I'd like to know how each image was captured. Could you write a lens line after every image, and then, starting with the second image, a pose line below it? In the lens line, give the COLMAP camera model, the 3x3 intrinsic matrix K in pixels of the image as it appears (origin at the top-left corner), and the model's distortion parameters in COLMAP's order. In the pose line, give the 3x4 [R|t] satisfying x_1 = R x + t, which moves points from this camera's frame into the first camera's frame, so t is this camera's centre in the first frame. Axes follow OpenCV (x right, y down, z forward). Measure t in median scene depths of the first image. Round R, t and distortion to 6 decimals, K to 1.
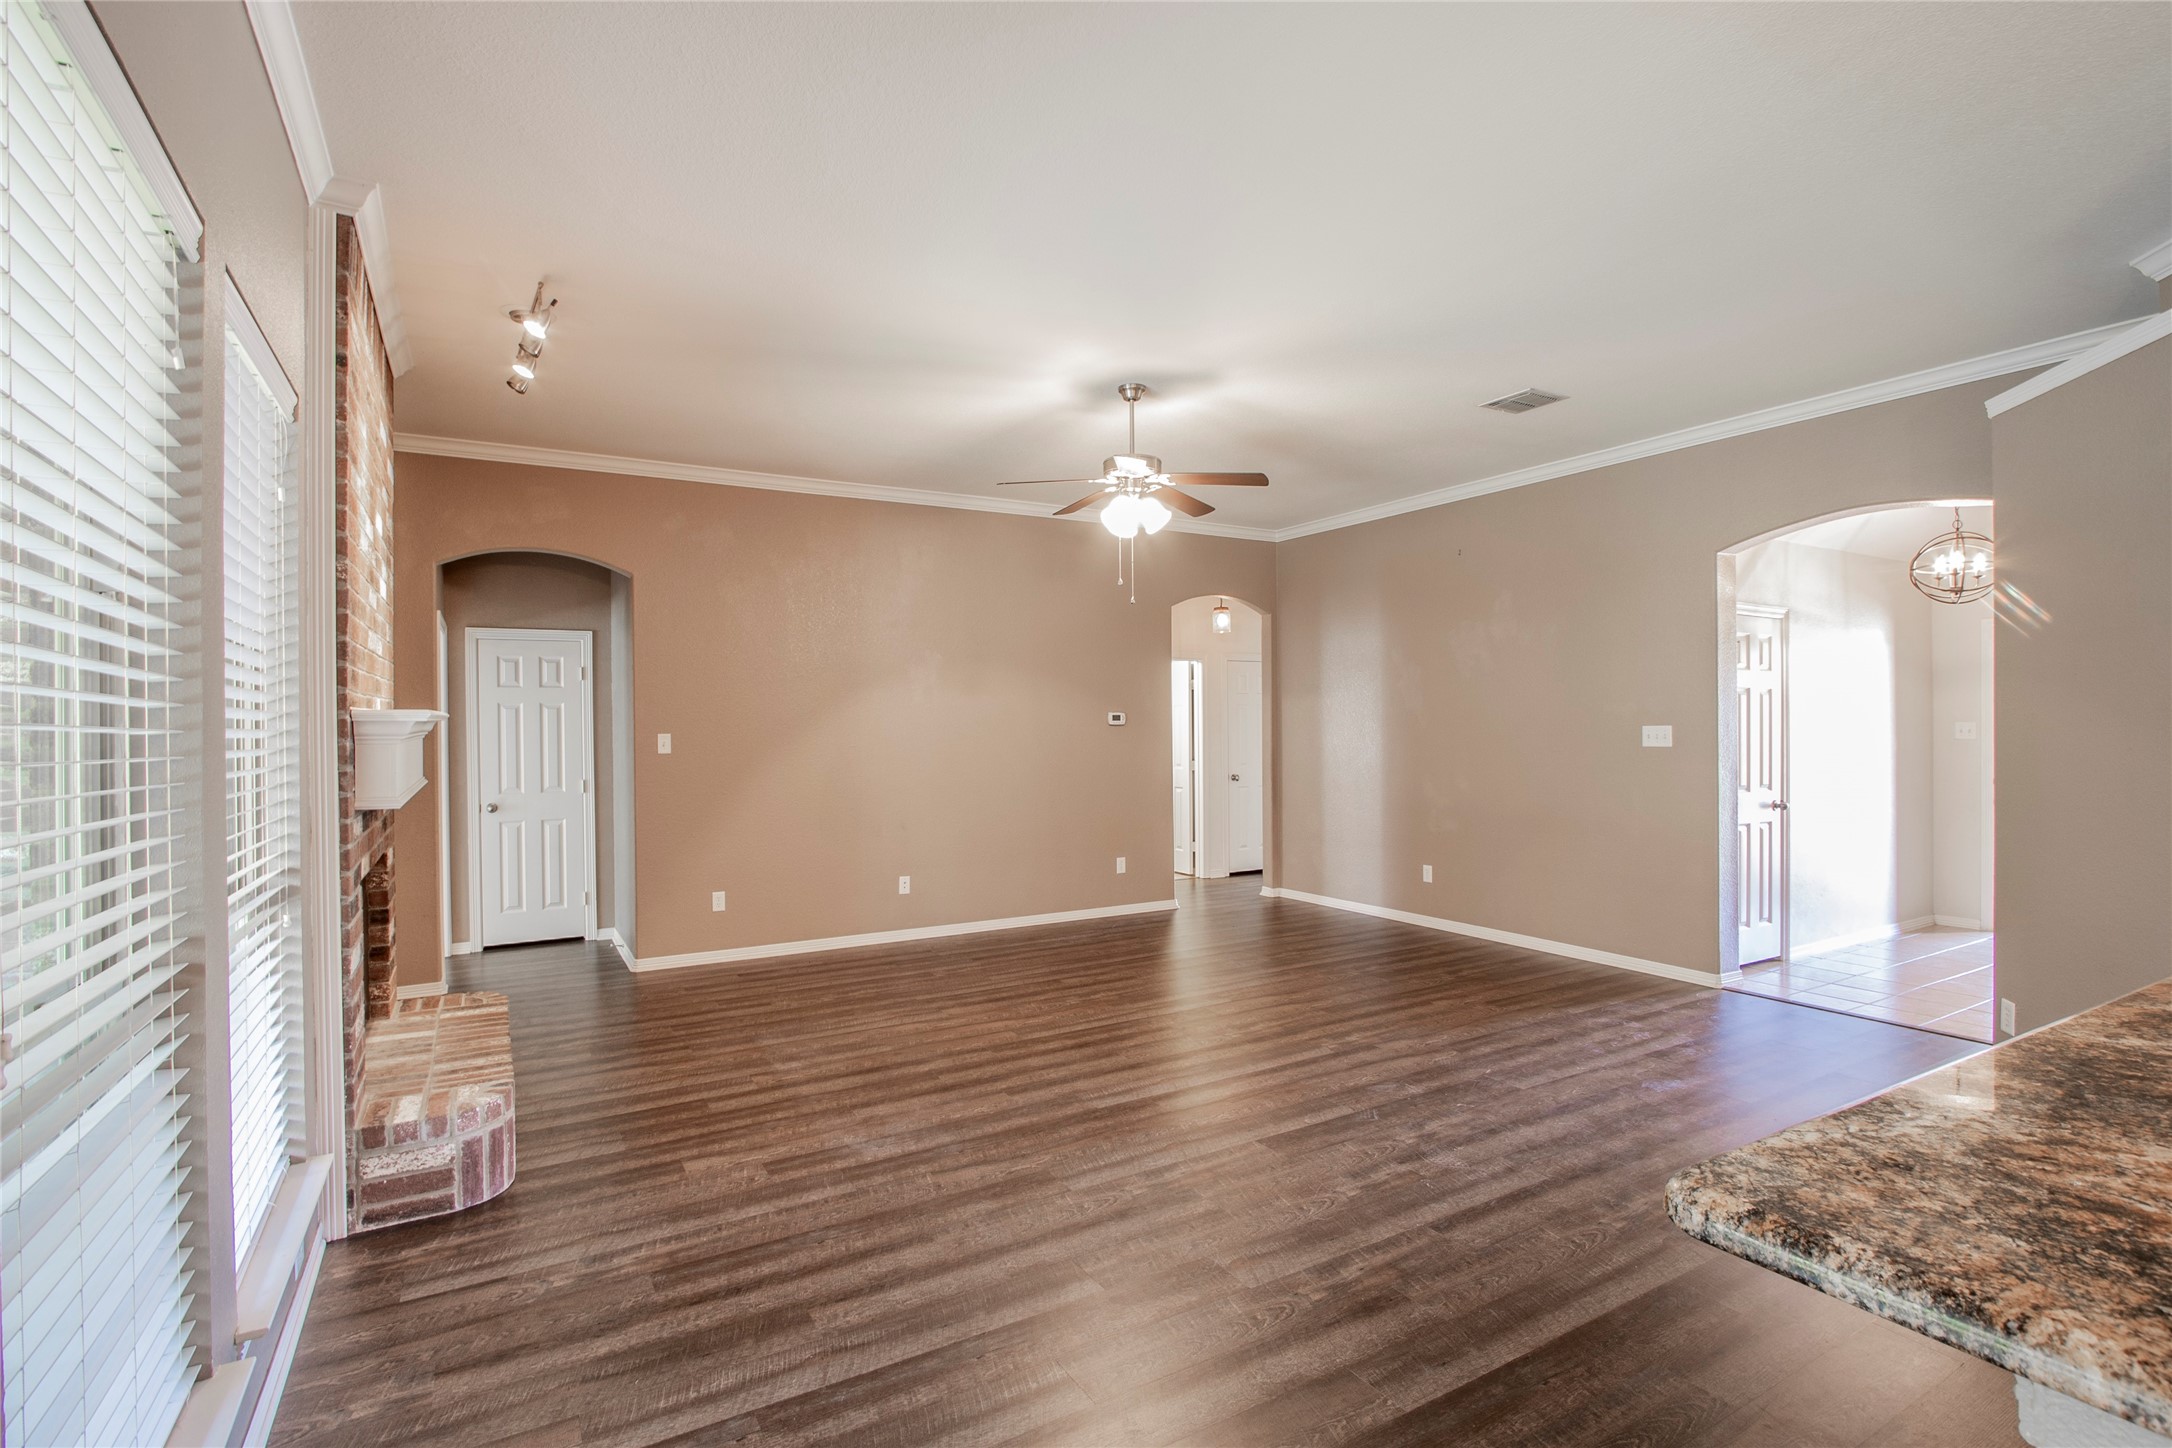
lens RADIAL K [[1010.2, 0, 1070.9], [0, 1010.2, 733.5], [0, 0, 1]] dist [-0.021136, 0.005166]
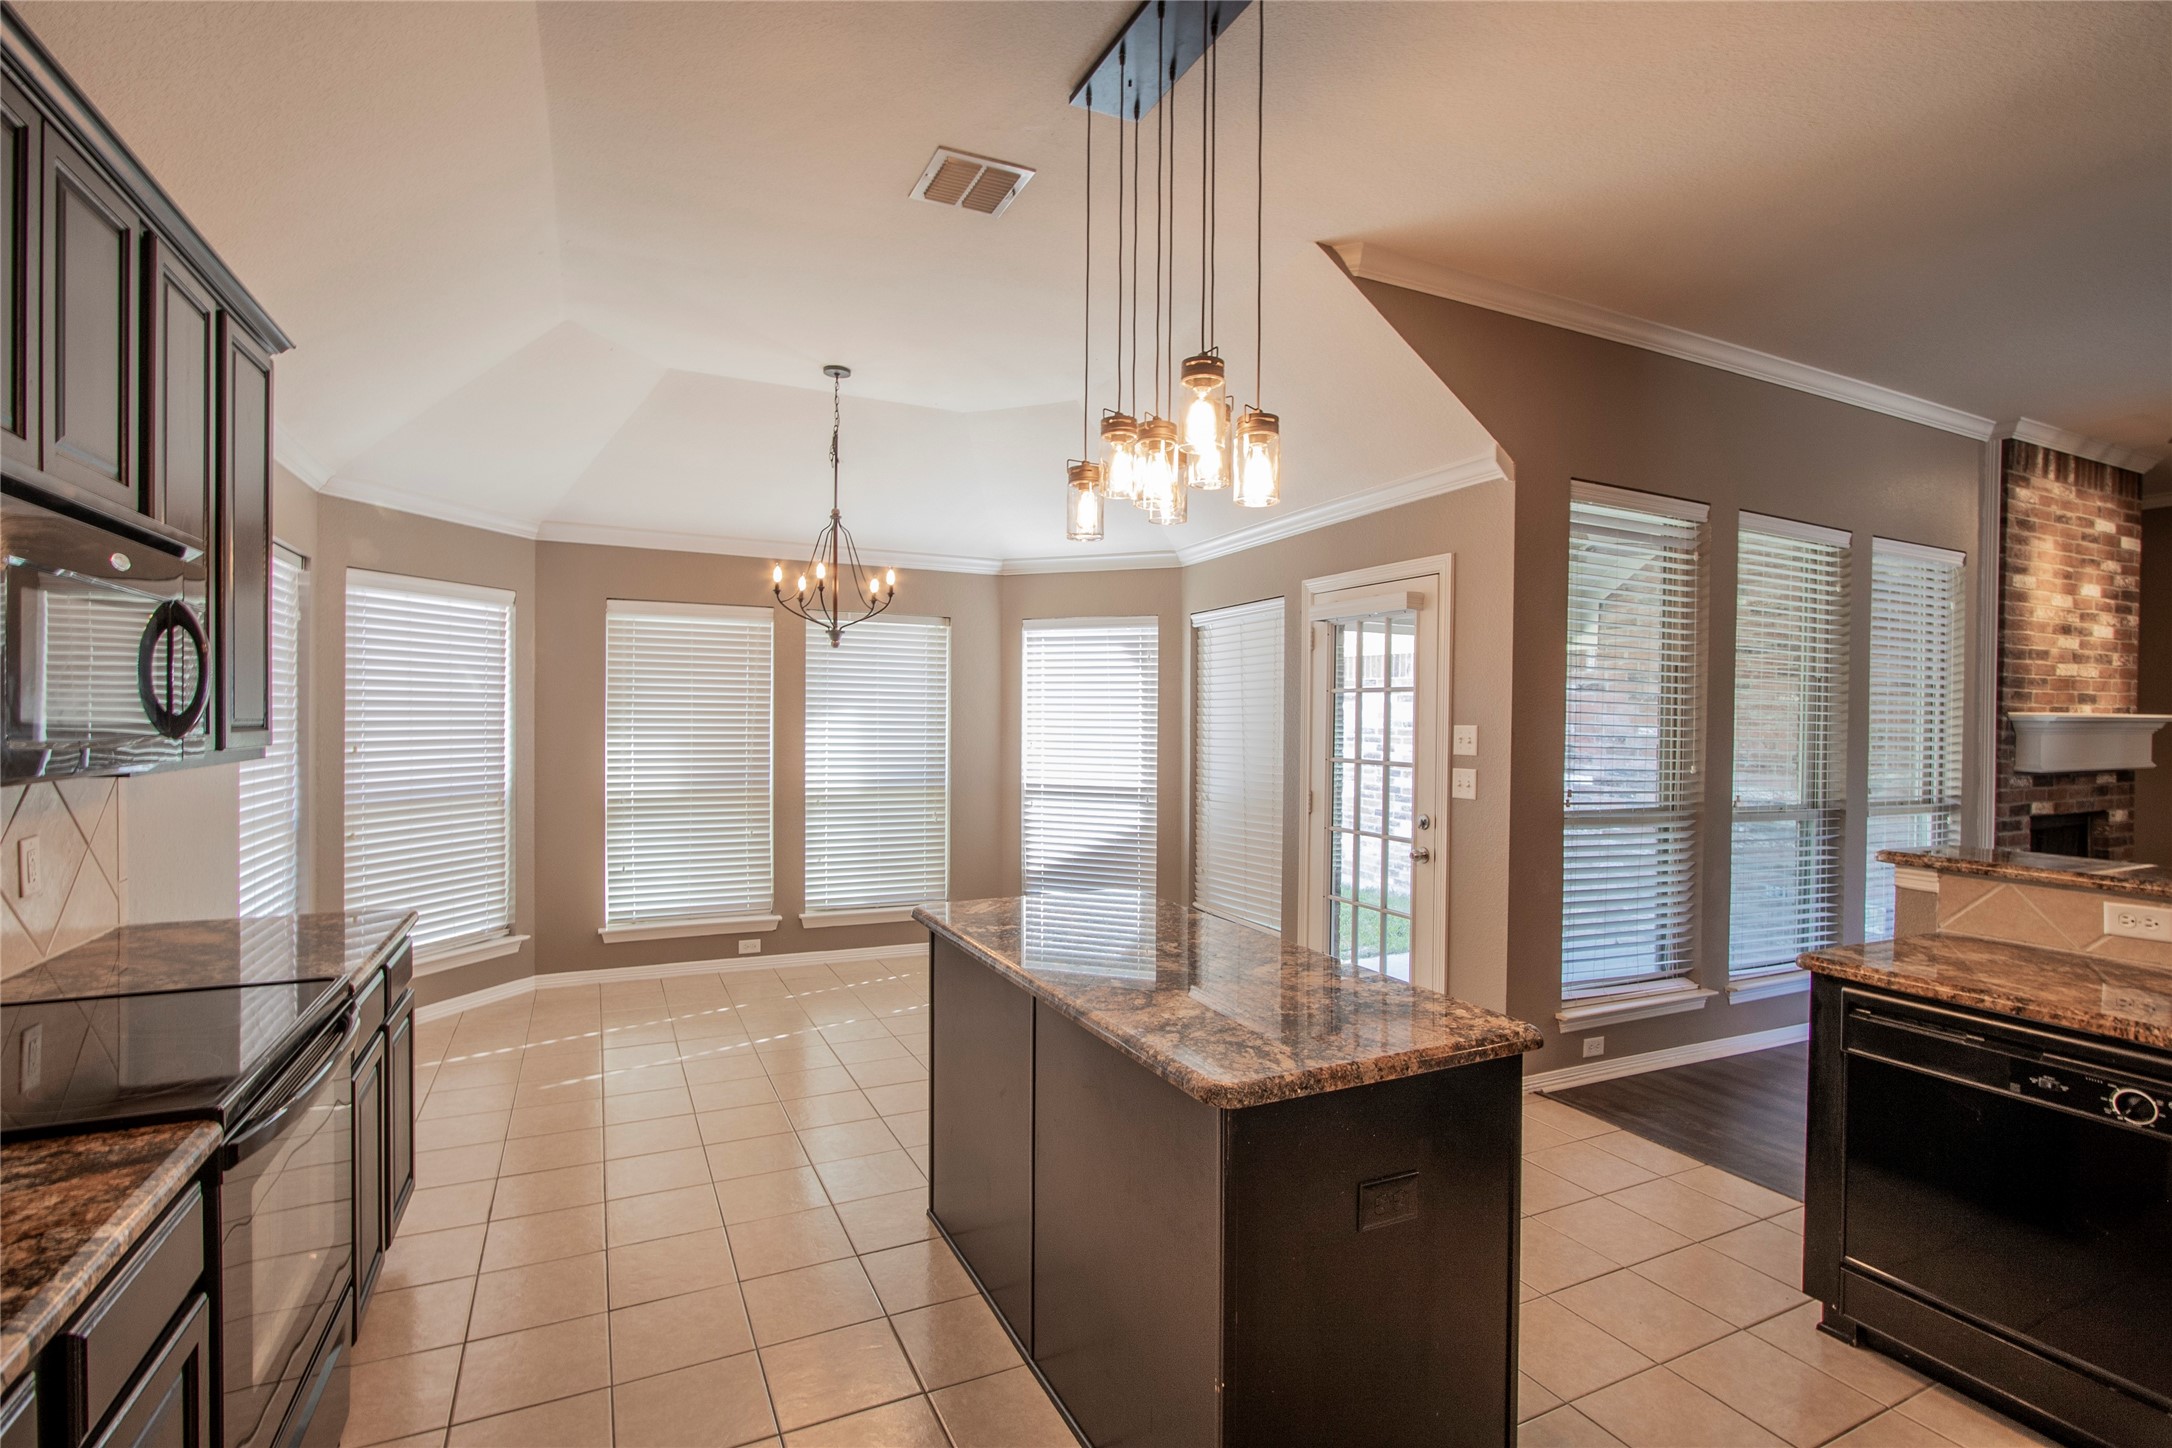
lens RADIAL K [[1010.2, 0, 1079.8], [0, 1010.2, 721.2], [0, 0, 1]] dist [-0.021136, 0.005166]
pose [[-0.085433, 0.010694, -0.996287, 0.740814], [-0.020639, 0.999709, 0.012501, 0.000764], [0.996130, 0.021630, -0.085187, -0.309425]]
